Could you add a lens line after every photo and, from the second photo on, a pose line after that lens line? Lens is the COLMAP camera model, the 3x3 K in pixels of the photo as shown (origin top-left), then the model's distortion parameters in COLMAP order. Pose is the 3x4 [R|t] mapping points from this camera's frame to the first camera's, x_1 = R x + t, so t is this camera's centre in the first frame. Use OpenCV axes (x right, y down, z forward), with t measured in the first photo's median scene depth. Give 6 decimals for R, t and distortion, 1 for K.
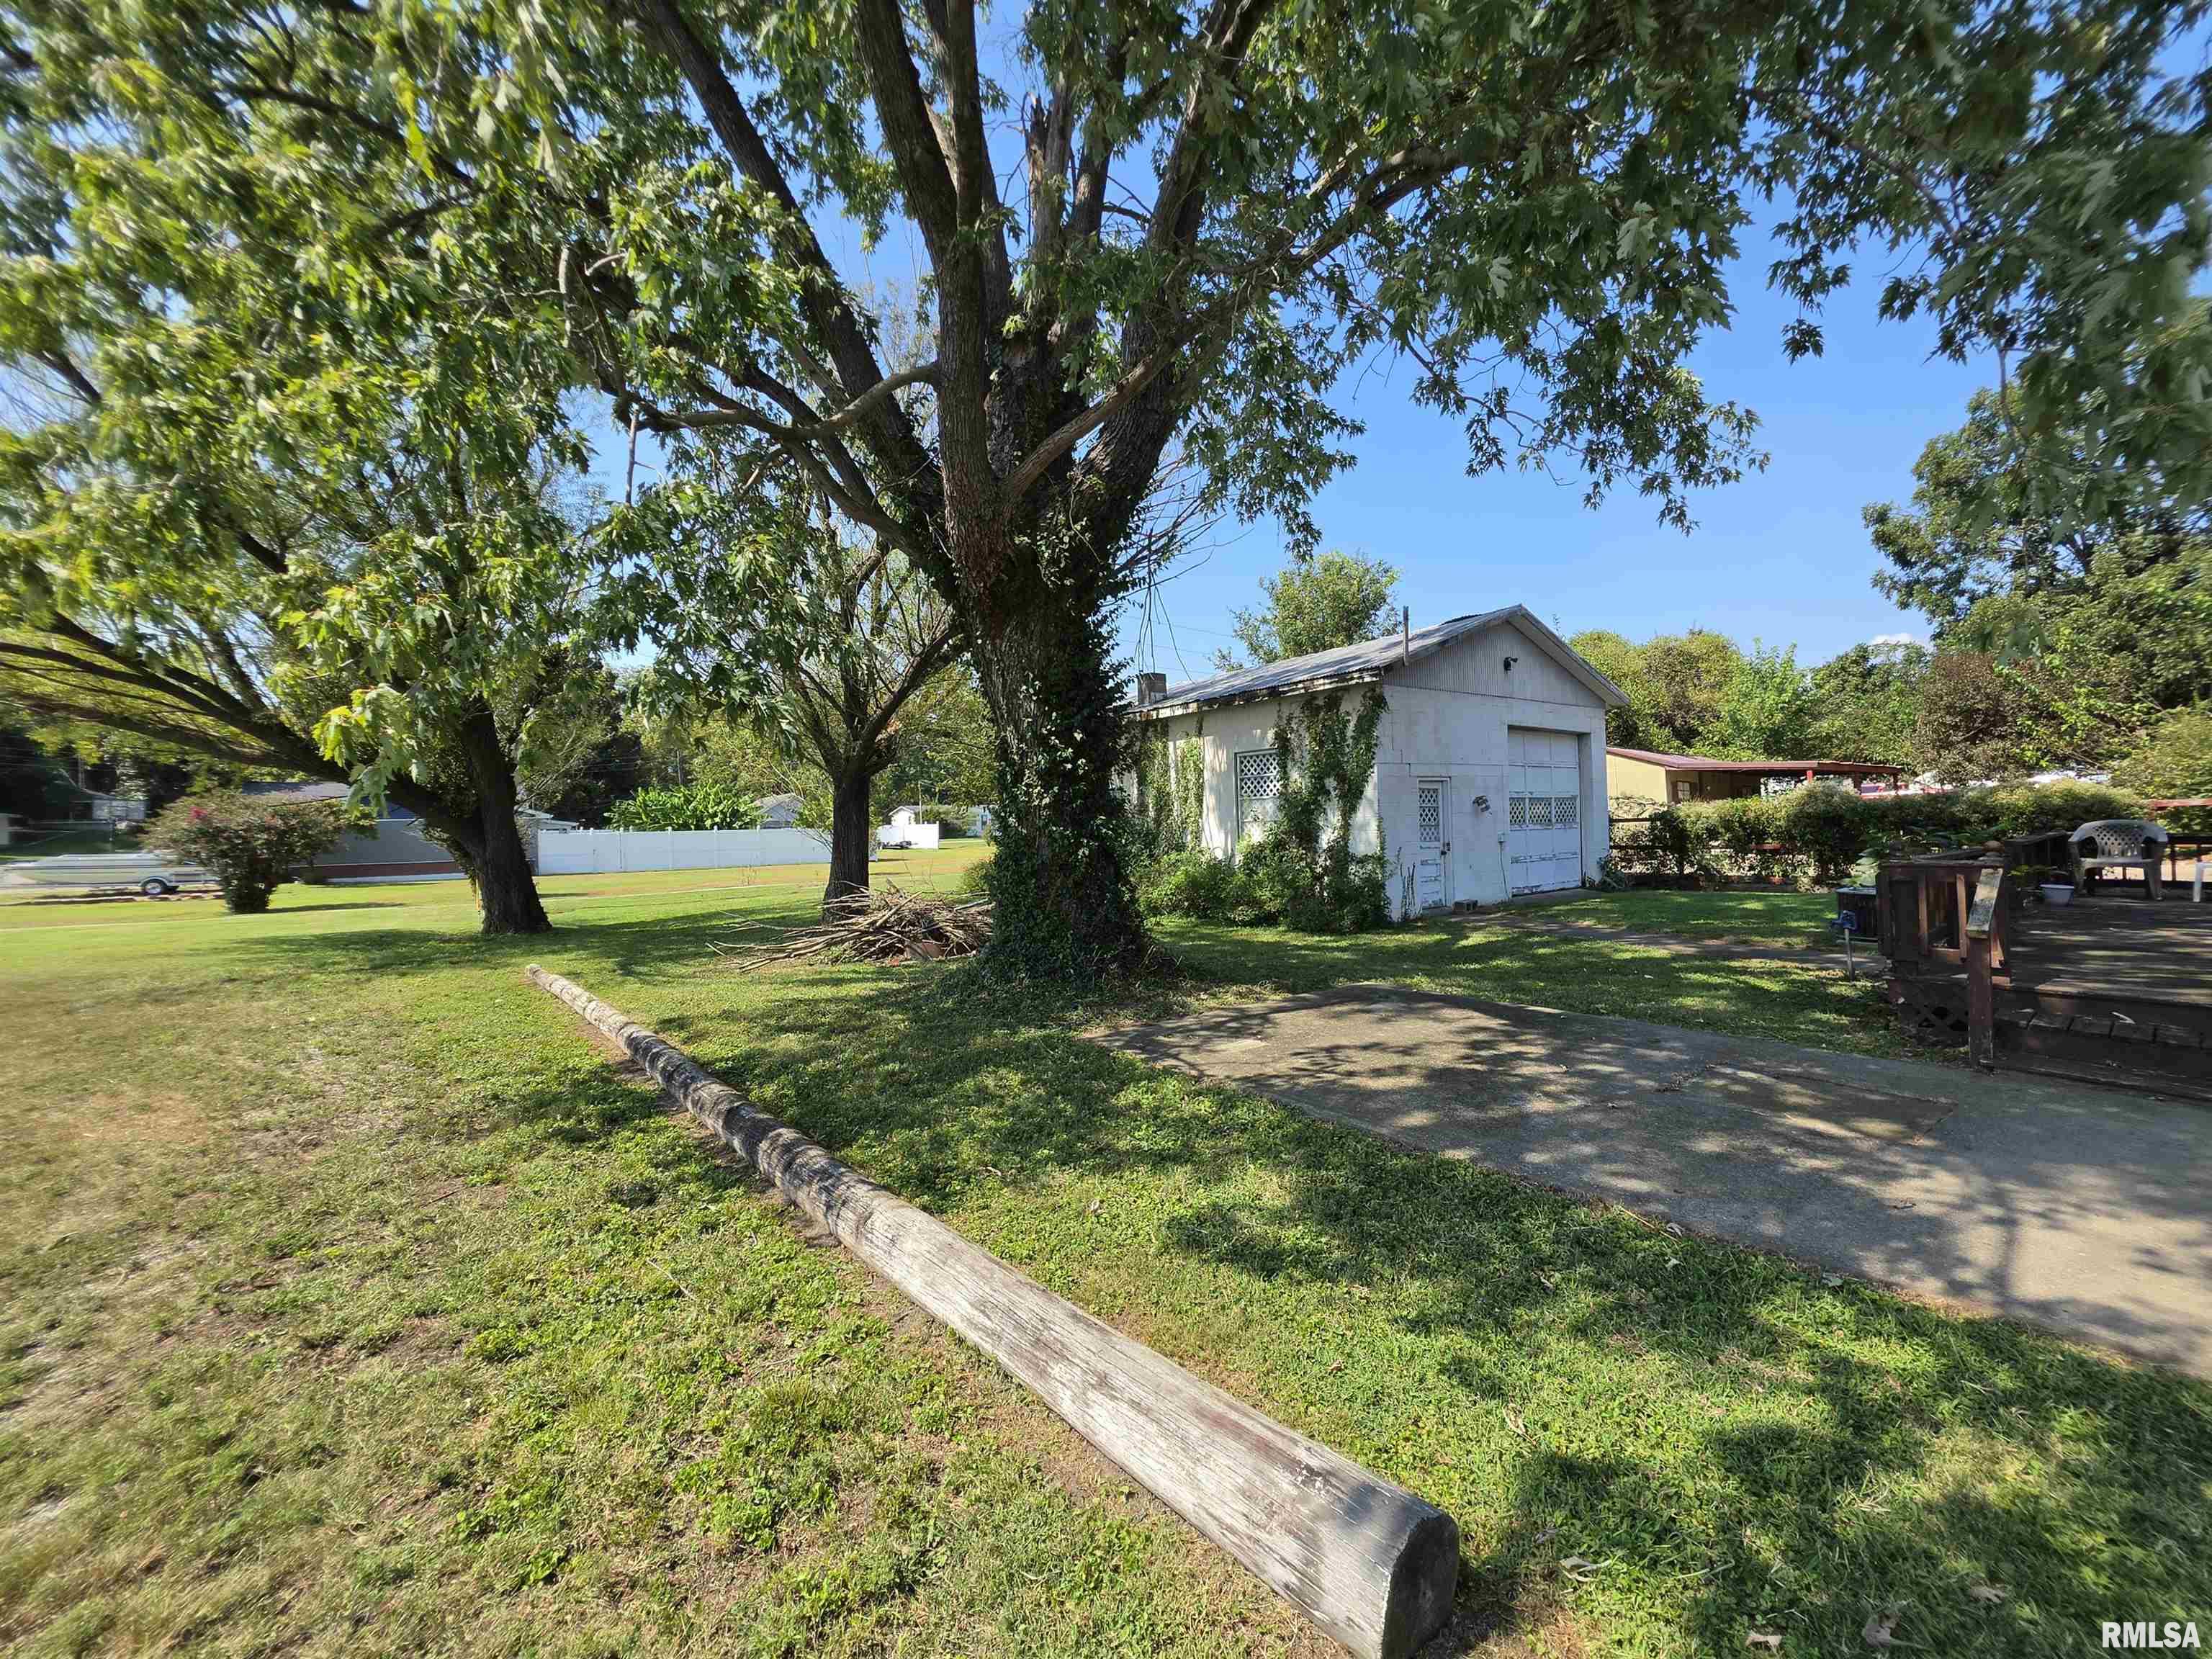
lens RADIAL K [[884.6, 0, 1106.0], [0, 884.6, 829.5], [0, 0, 1]] dist [-0.001006, -0.000206]
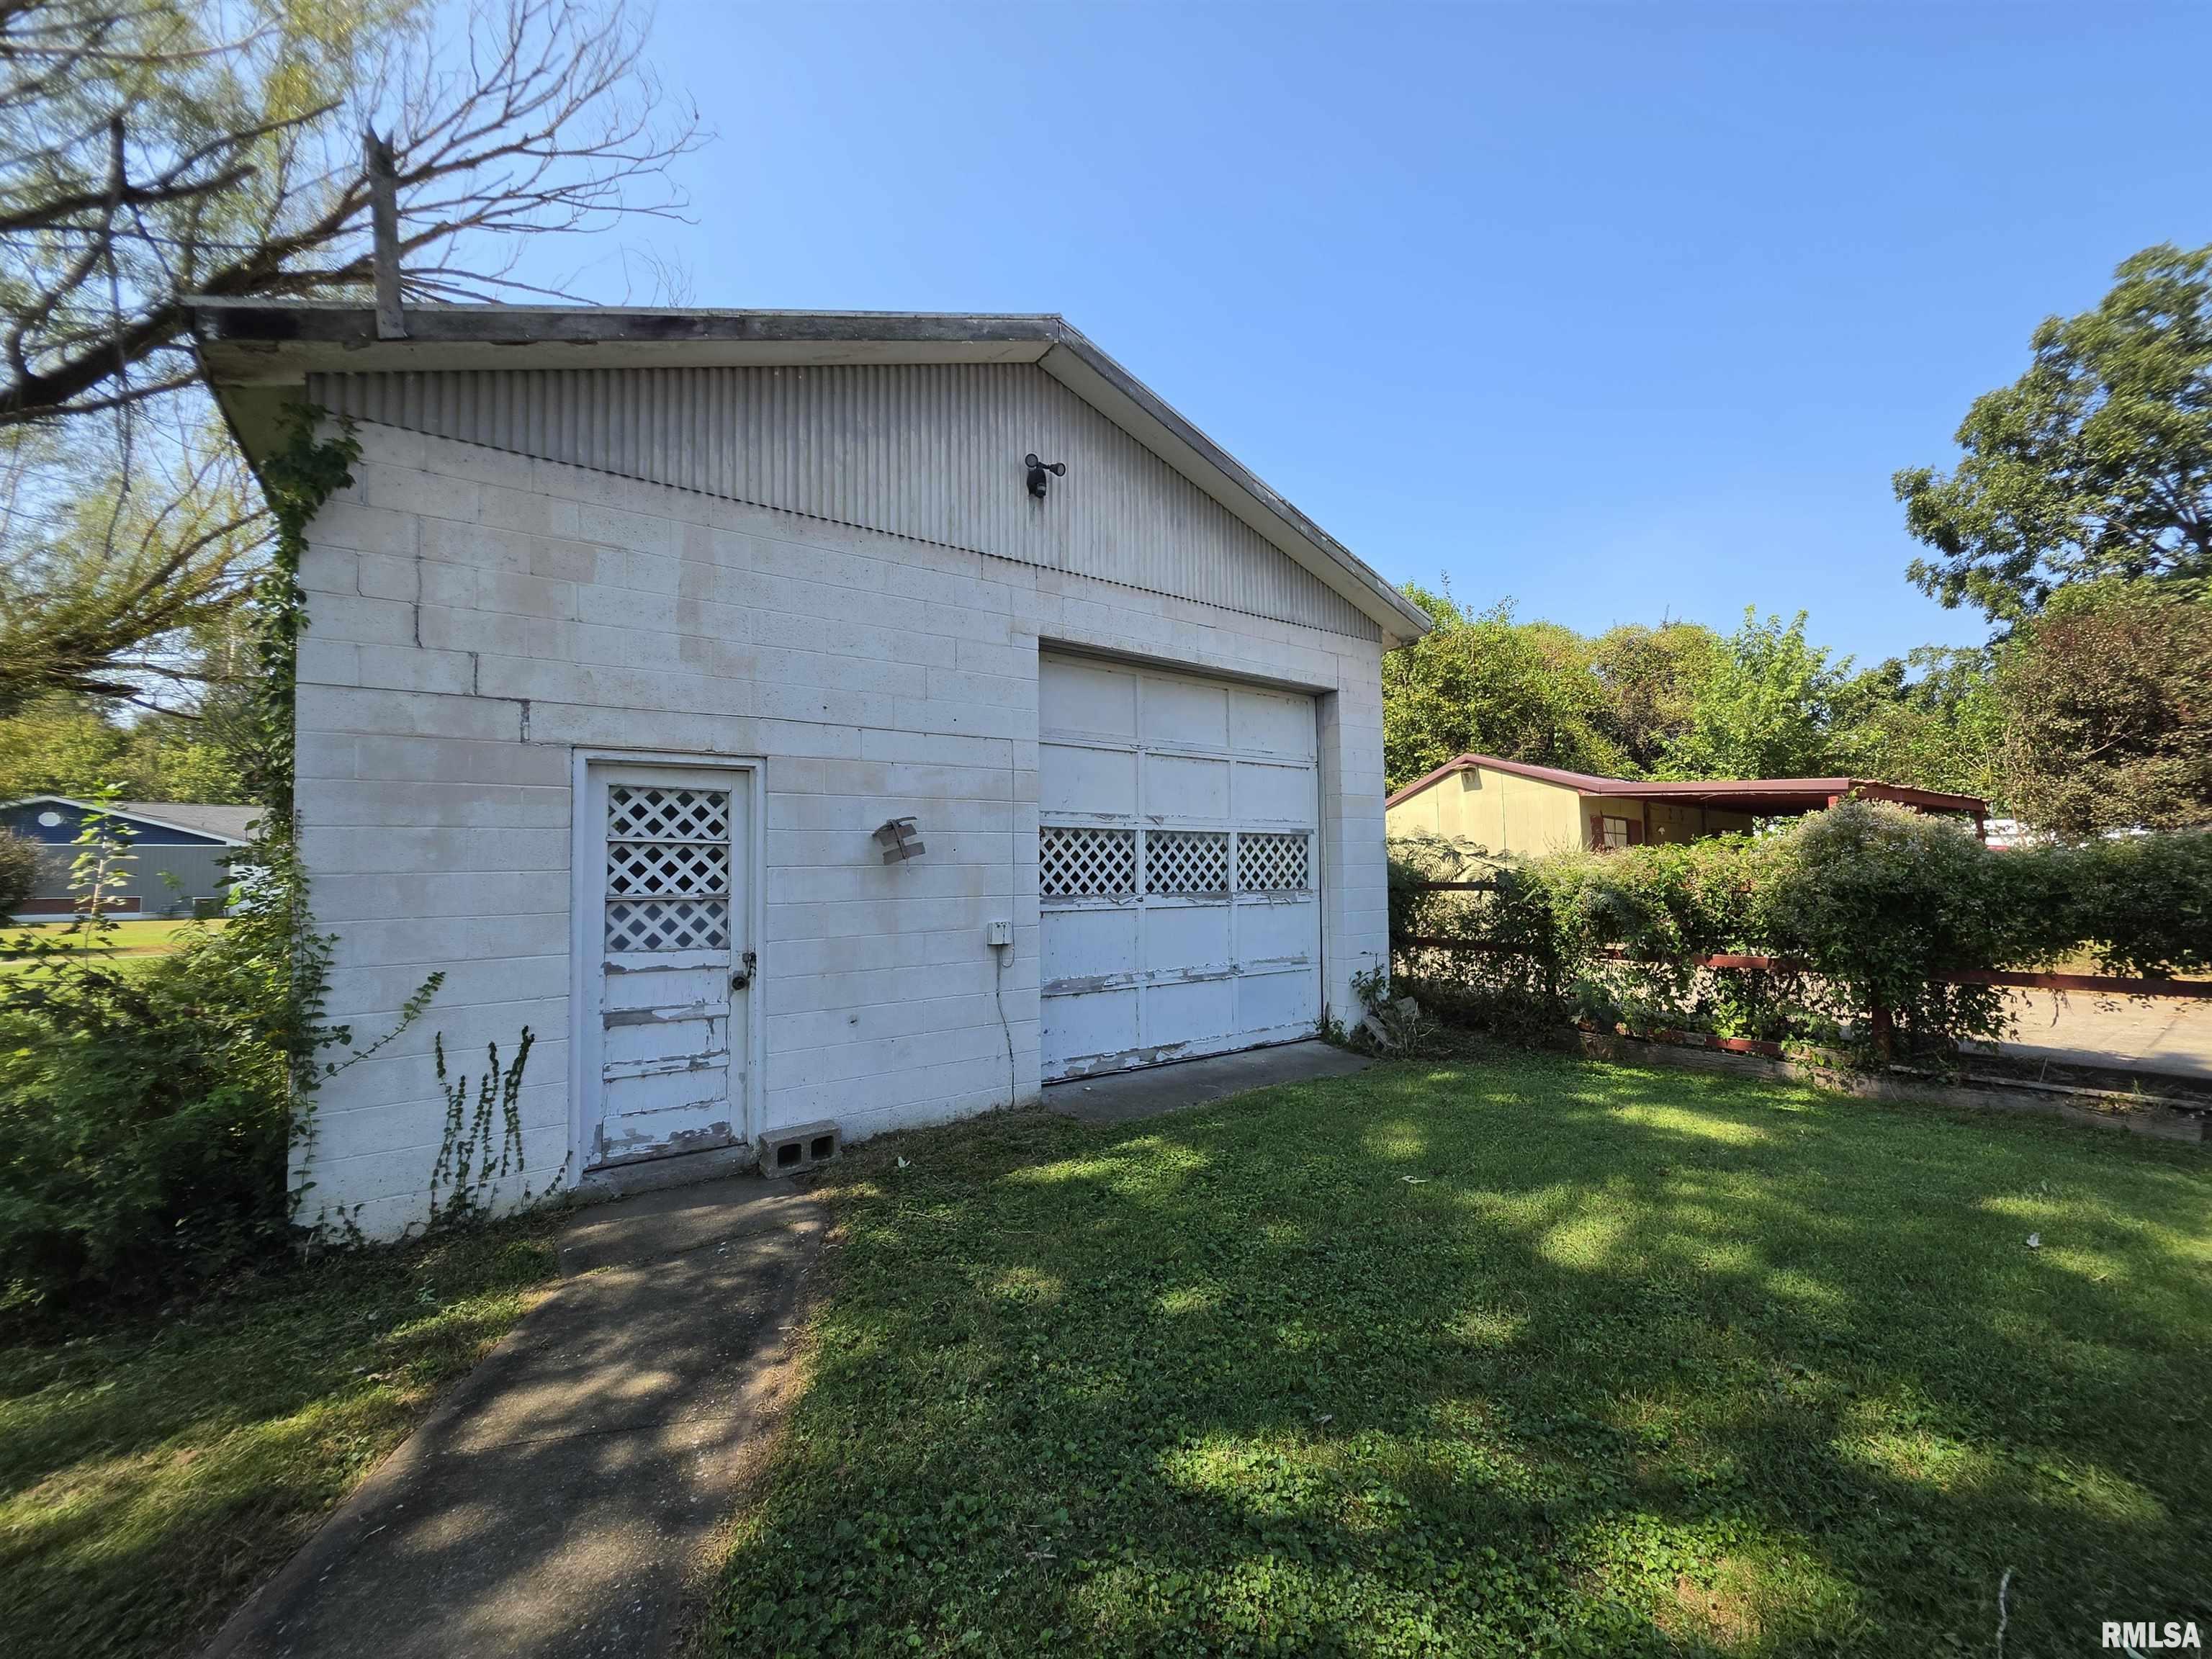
lens RADIAL K [[886.2, 0, 1106.0], [0, 886.2, 829.5], [0, 0, 1]] dist [0.001504, 0.000247]
pose [[0.999744, 0.019713, -0.011080, 0.279853], [-0.020220, 0.998654, -0.047761, -0.009871], [0.010123, 0.047973, 0.998797, 0.355375]]
